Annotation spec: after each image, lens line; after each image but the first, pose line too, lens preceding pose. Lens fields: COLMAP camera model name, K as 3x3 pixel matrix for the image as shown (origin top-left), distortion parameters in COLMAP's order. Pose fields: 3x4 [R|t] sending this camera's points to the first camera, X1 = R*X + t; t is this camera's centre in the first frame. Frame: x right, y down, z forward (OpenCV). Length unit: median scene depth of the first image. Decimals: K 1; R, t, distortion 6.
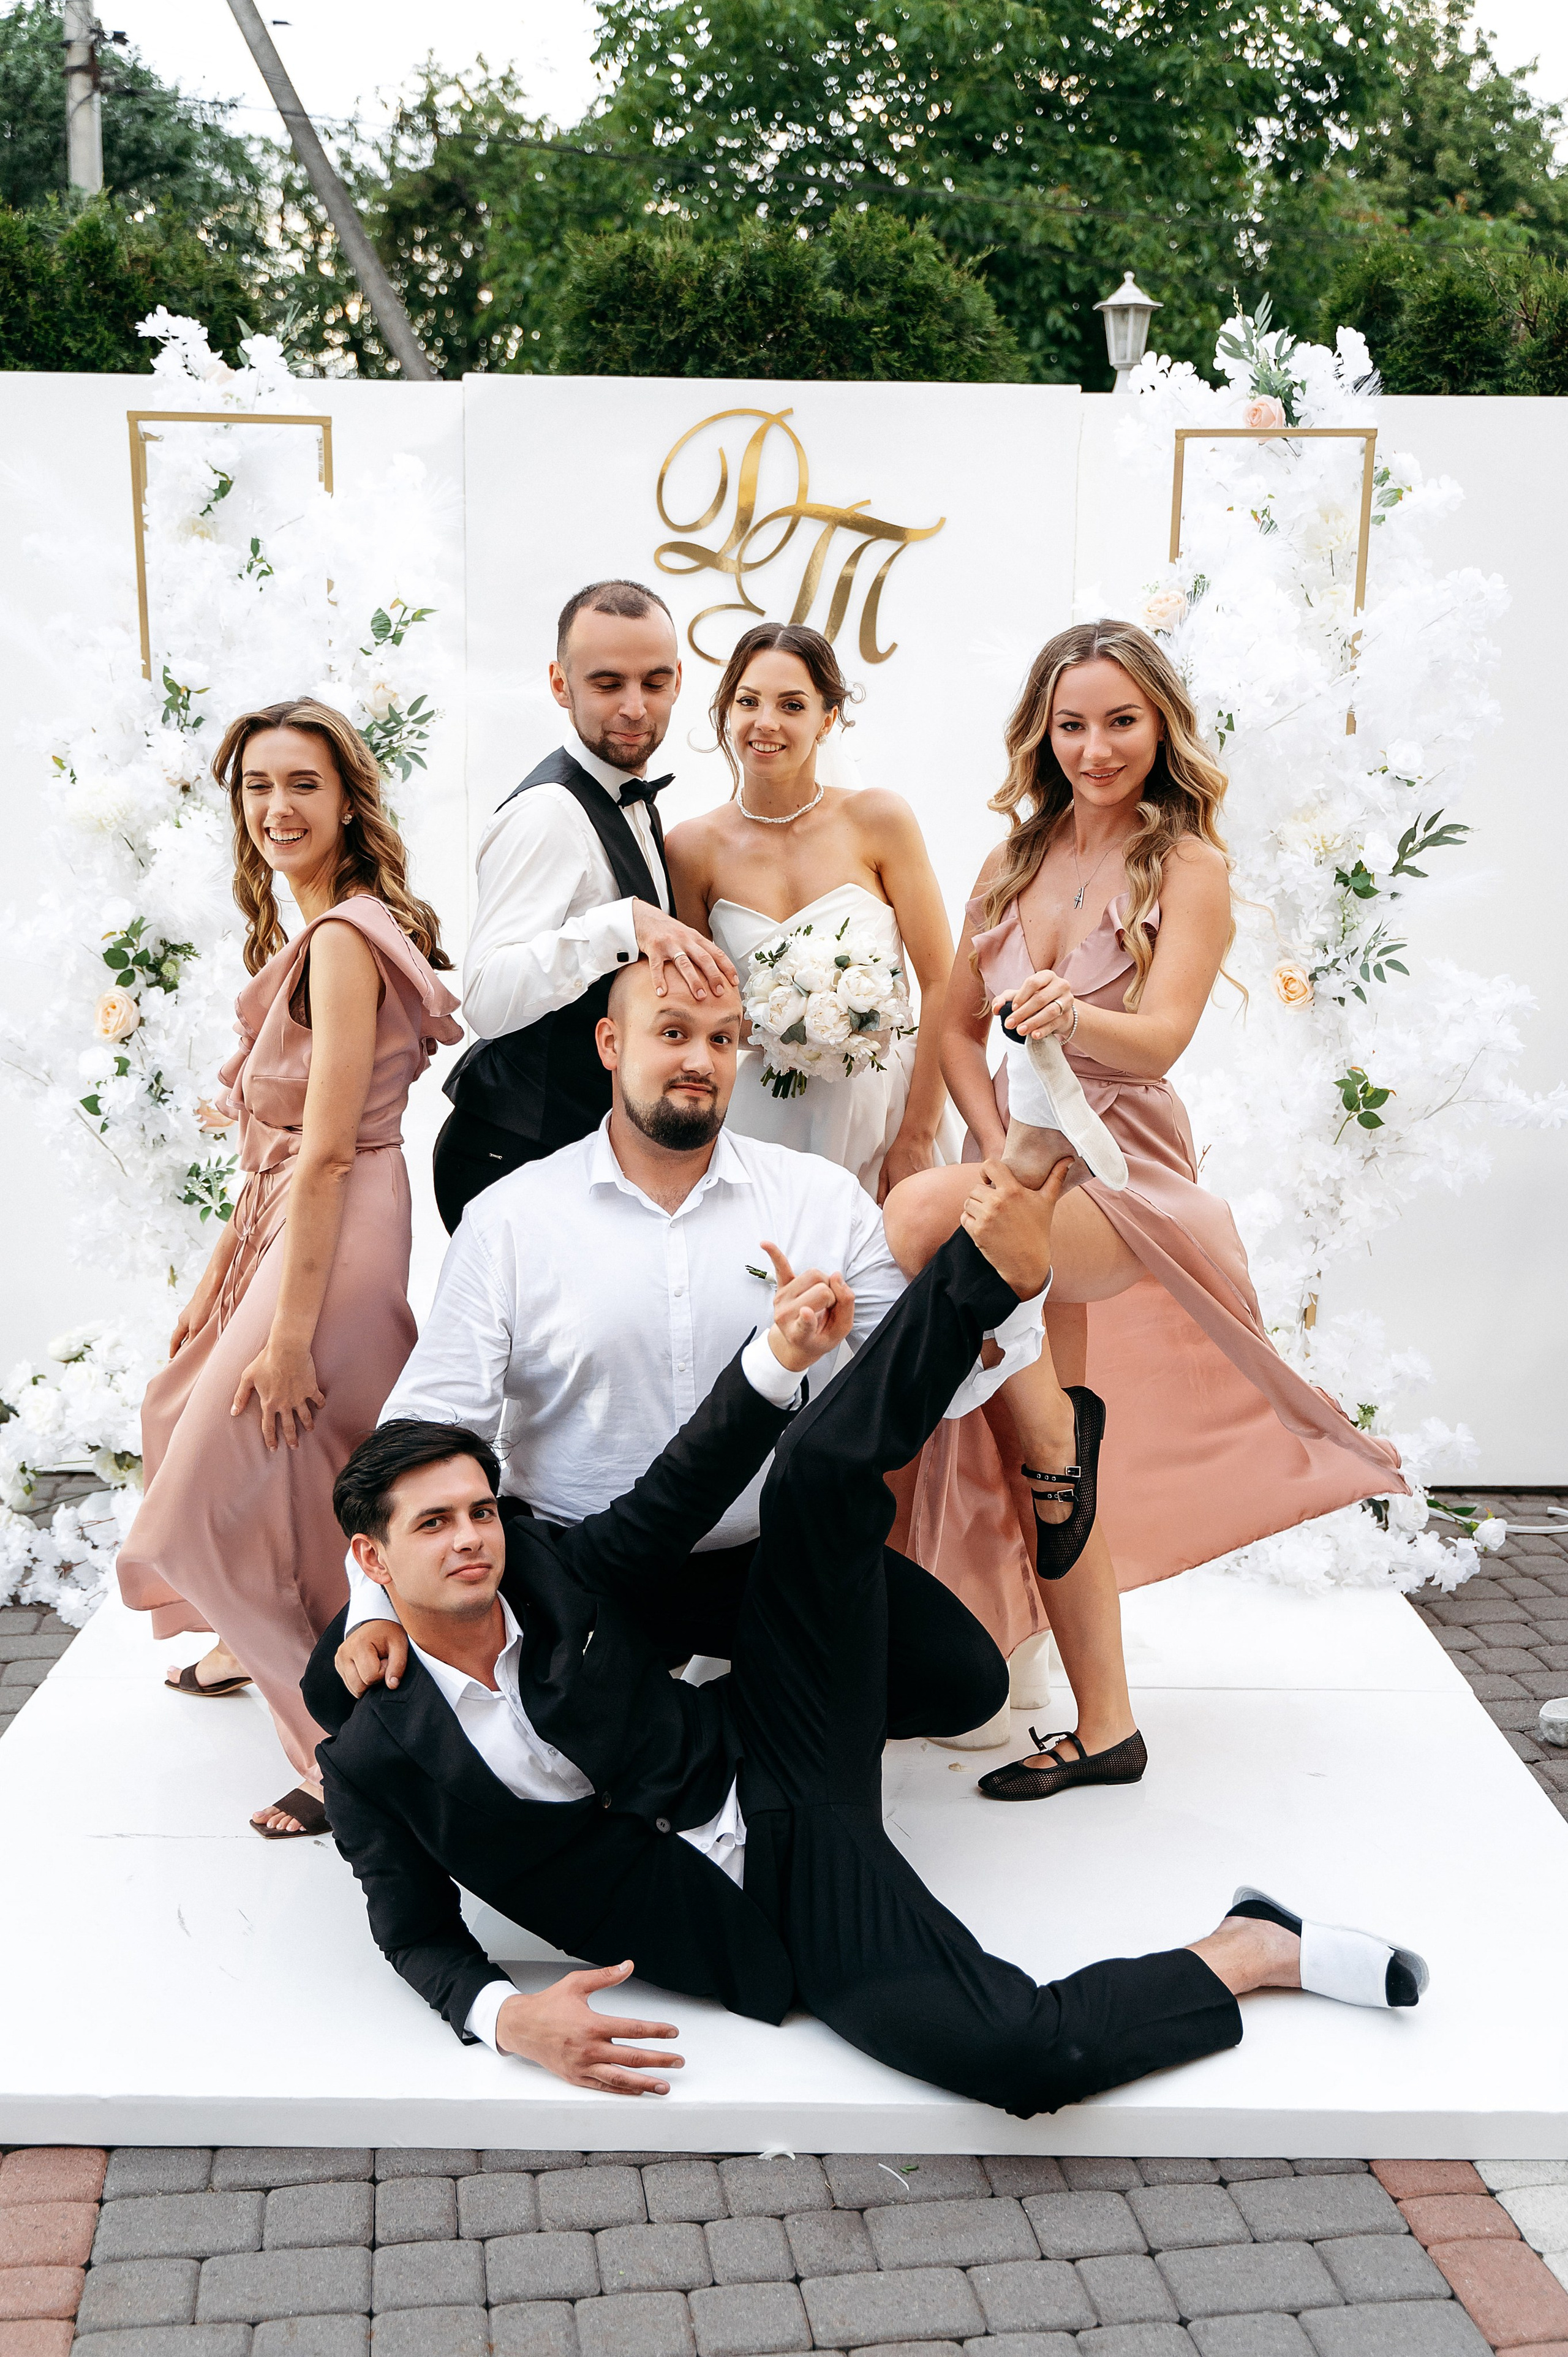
lens RADIAL K [[2501.3, 0, 785.3], [0, 2501.3, 1187.6], [0, 0, 1]] dist [0.026976, 0.000000]
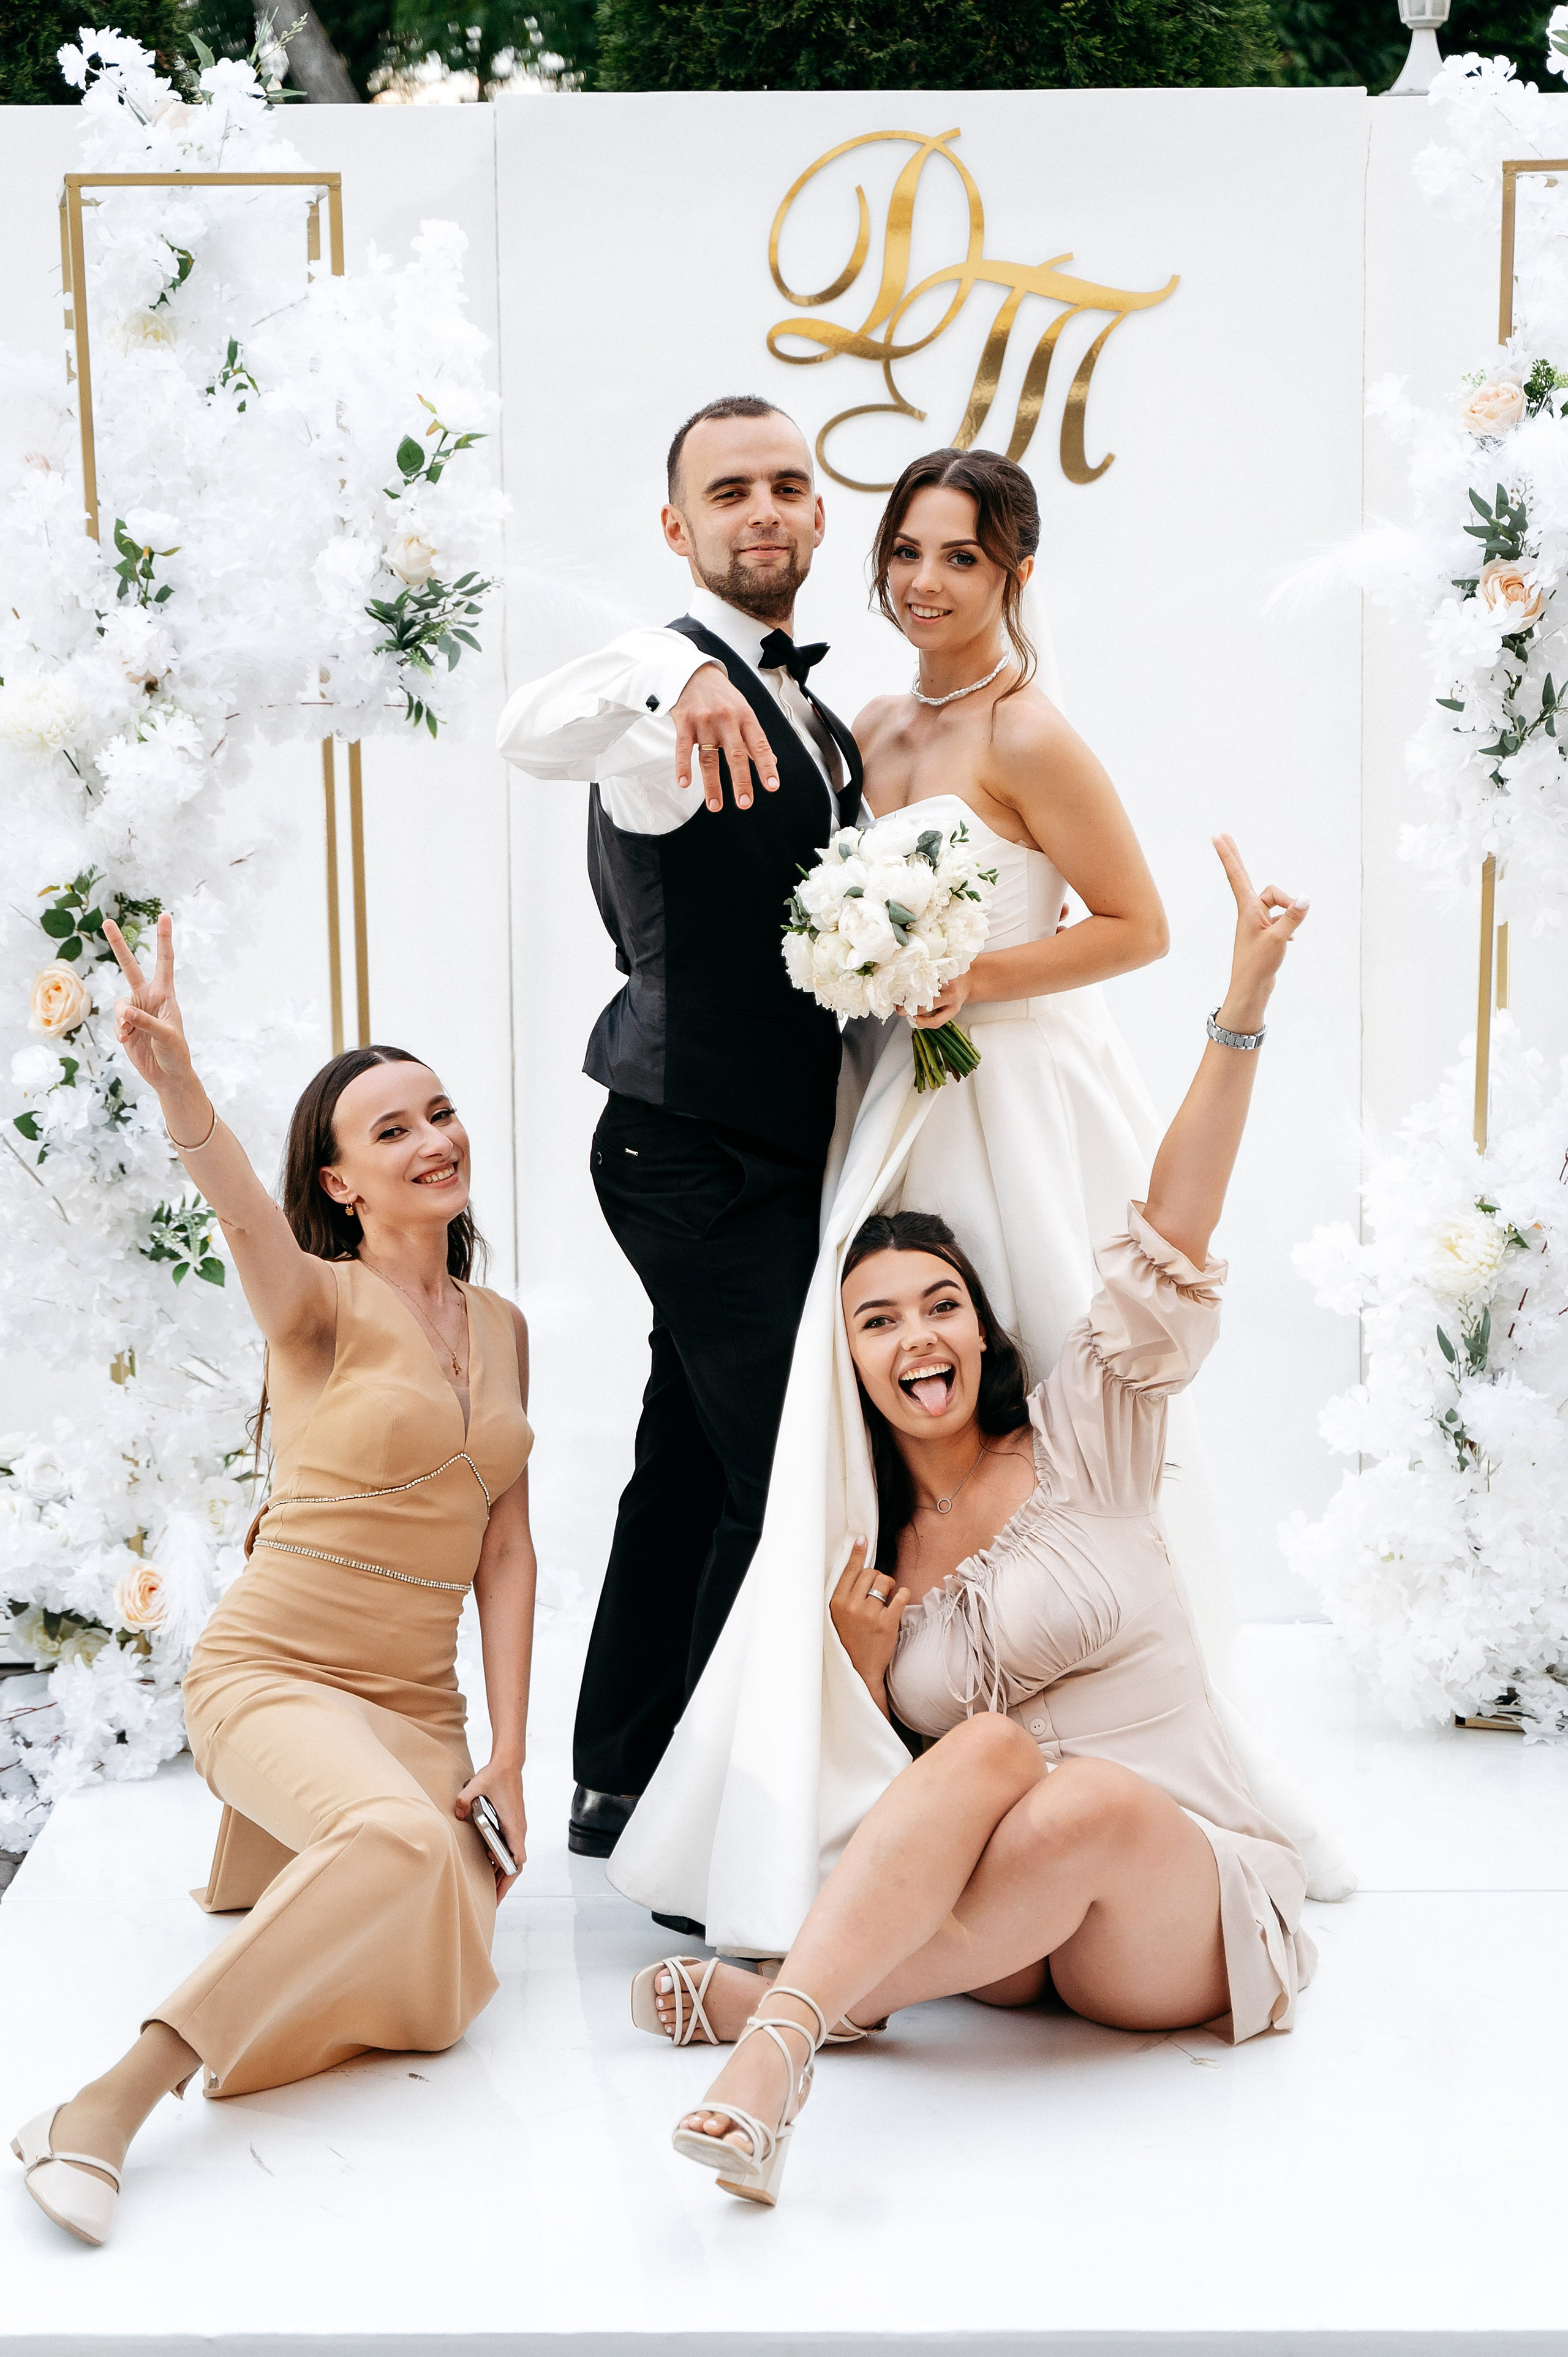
lens RADIAL K [[4383.0, 0, 783.0], [0, 4383.0, 1175.4], [0, 0, 1]] dist [-0.010270, 0.000000]
pose [[0.999697, -0.019812, -0.014612, -0.039535], [0.019298, 0.999218, -0.034515, 0.029018], [0.015284, 0.034223, 0.999297, -0.256987]]
